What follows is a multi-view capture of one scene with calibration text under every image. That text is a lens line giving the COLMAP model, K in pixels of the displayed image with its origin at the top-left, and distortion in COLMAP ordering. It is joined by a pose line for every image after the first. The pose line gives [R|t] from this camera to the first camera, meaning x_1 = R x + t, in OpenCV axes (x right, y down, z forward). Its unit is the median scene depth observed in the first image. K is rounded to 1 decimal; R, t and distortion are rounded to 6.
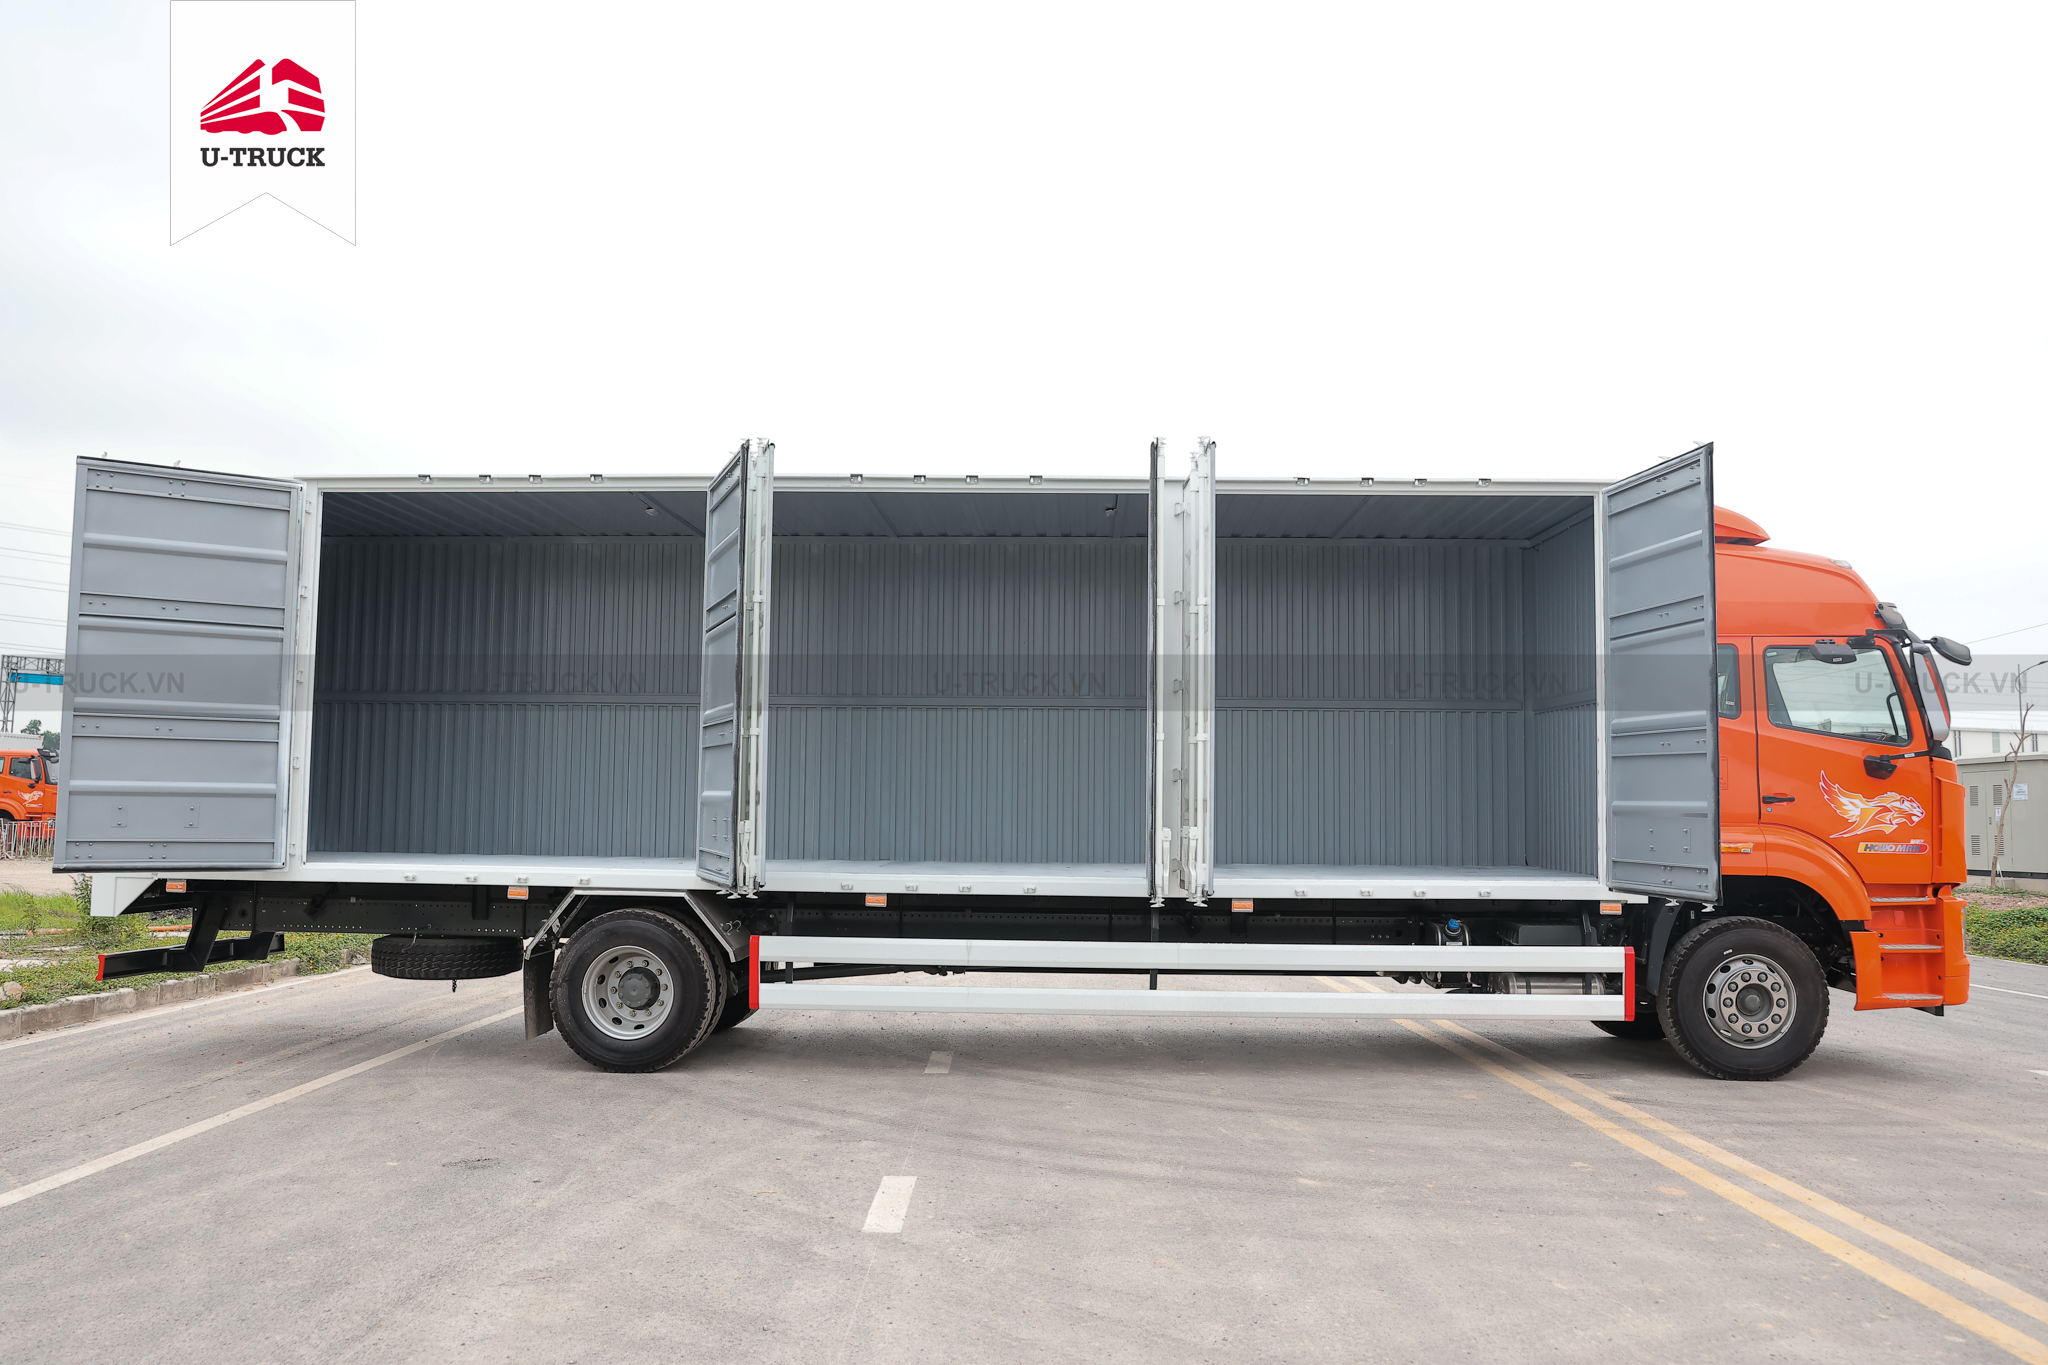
lens RADIAL K [[1634.0, 0, 1042.1], [0, 1634.0, 682.8], [0, 0, 1]] dist [-0.118966, 0.136701]
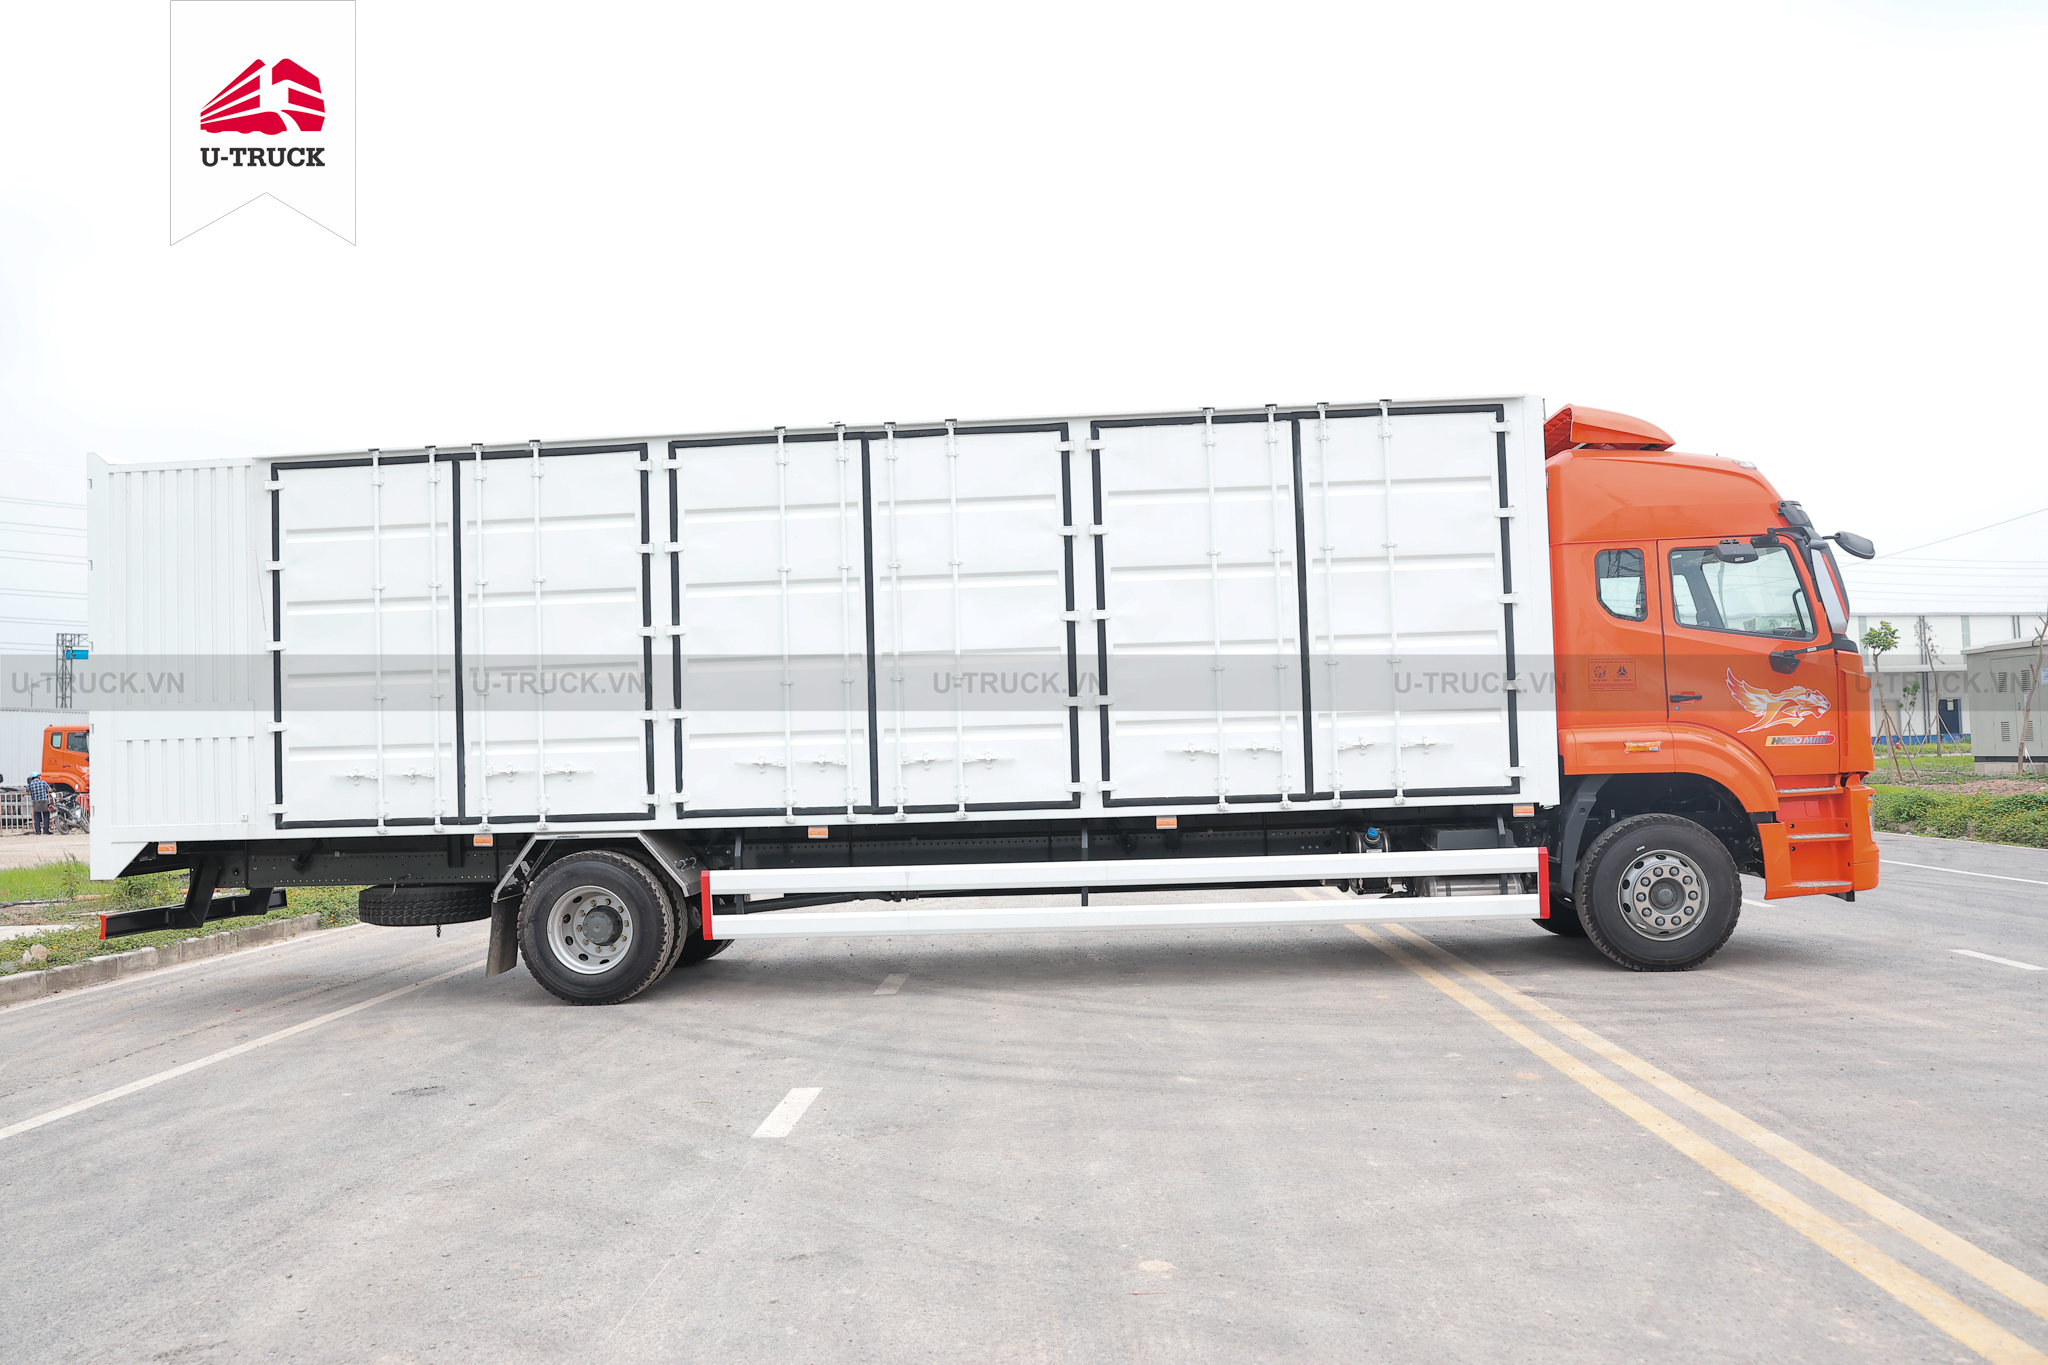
lens RADIAL K [[1634.0, 0, 1042.1], [0, 1634.0, 682.8], [0, 0, 1]] dist [-0.118966, 0.136701]
pose [[0.998406, -0.046175, -0.032464, 0.080866], [0.047575, 0.997909, 0.043748, -0.001723], [0.030376, -0.045223, 0.998515, -0.039466]]
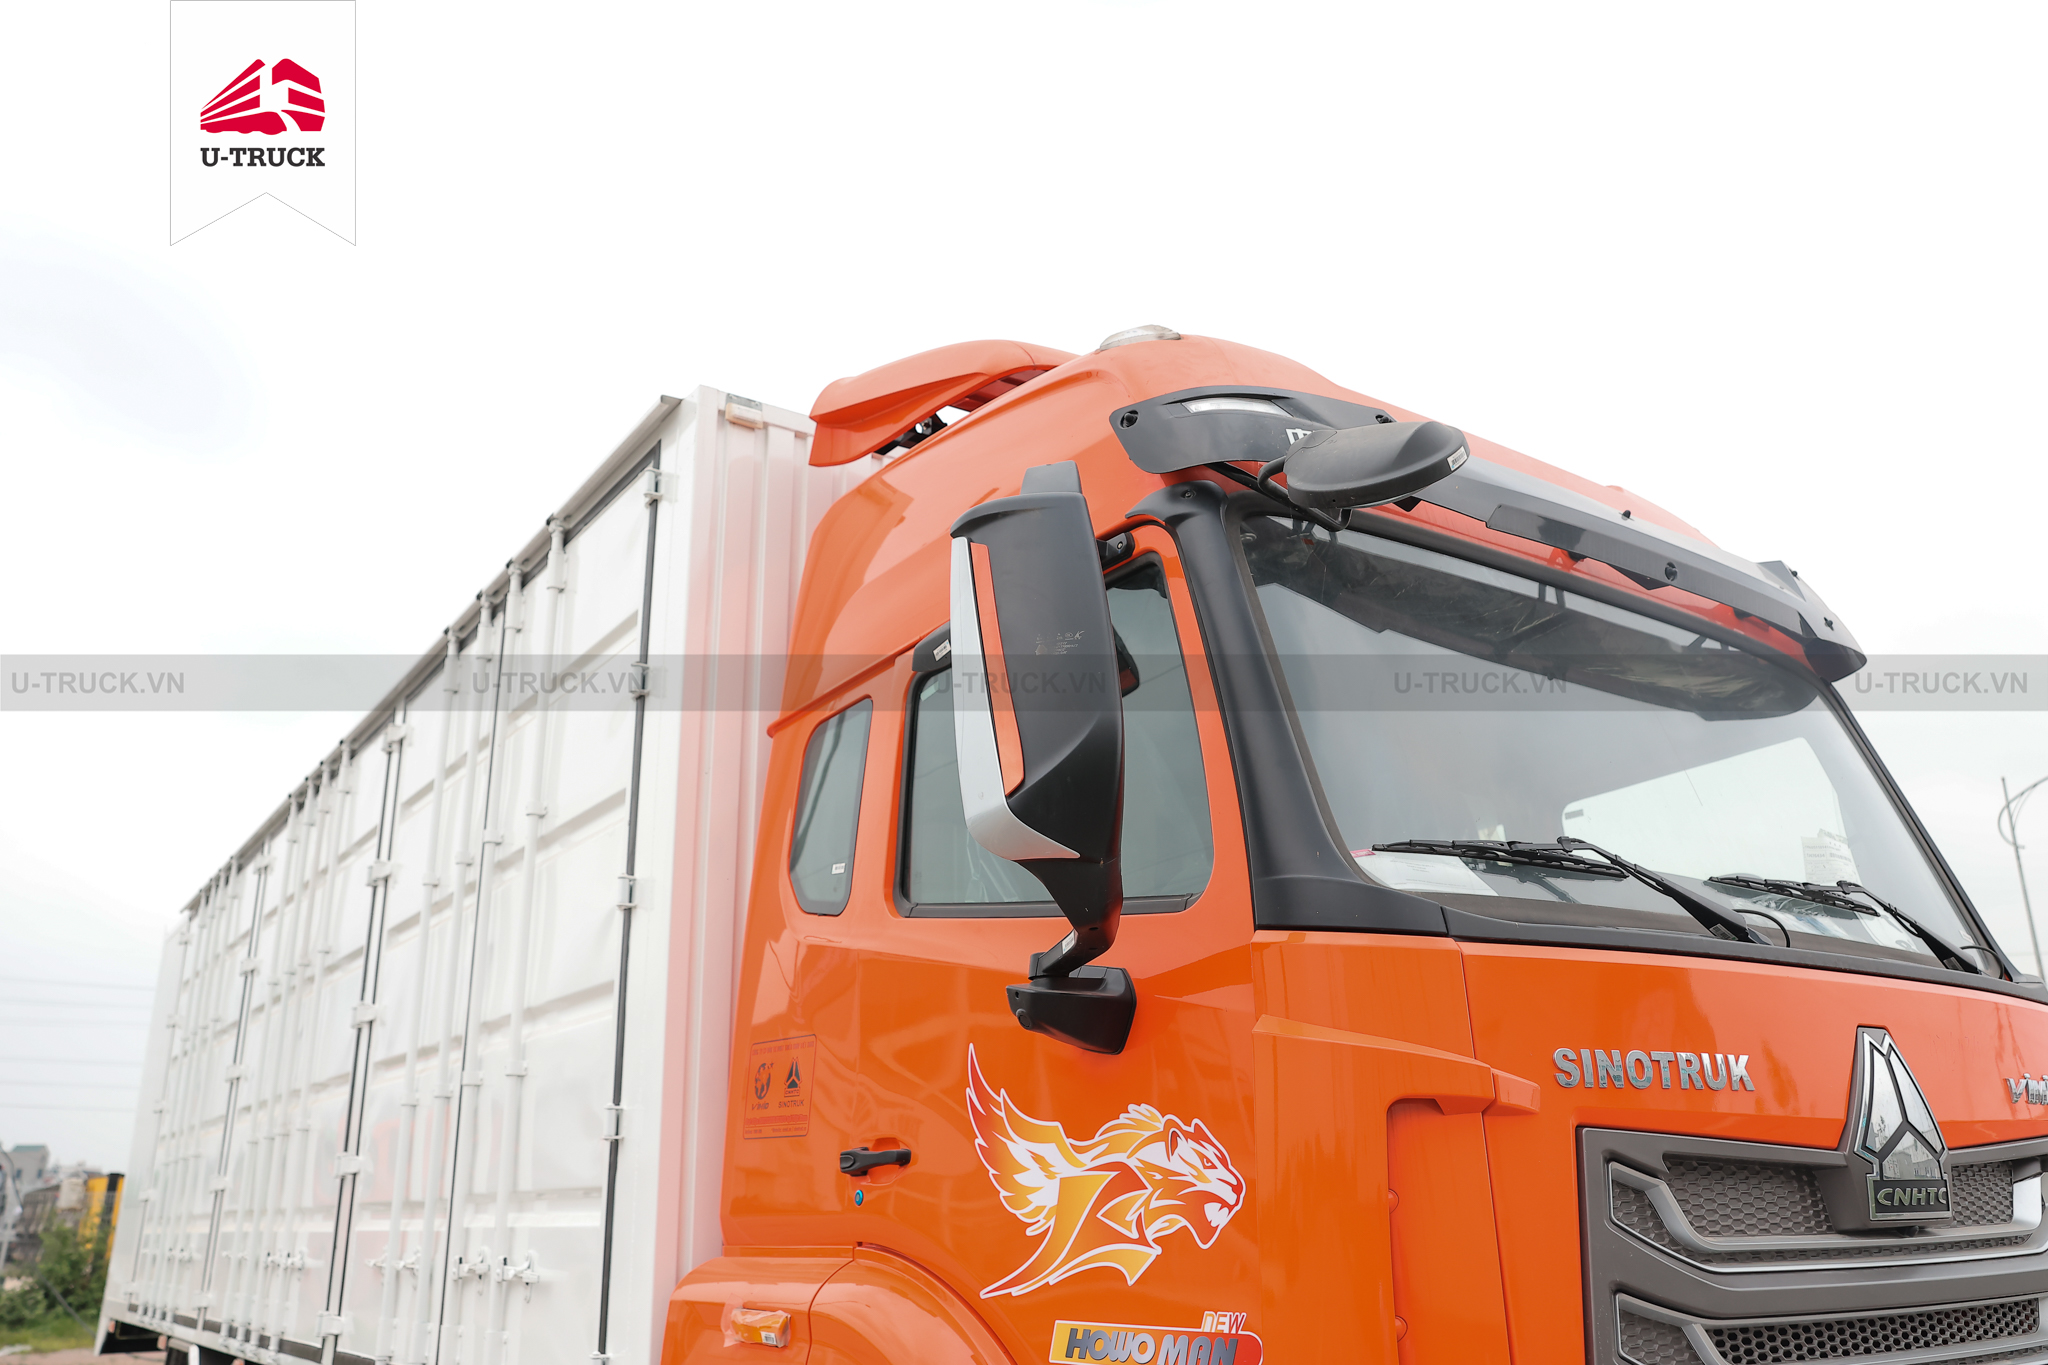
lens RADIAL K [[1634.0, 0, 1042.1], [0, 1634.0, 682.8], [0, 0, 1]] dist [-0.118966, 0.136701]
pose [[0.597837, -0.277956, -0.751885, 0.714537], [0.089250, 0.955208, -0.282156, 0.074480], [0.796633, 0.101578, 0.595867, 0.826472]]
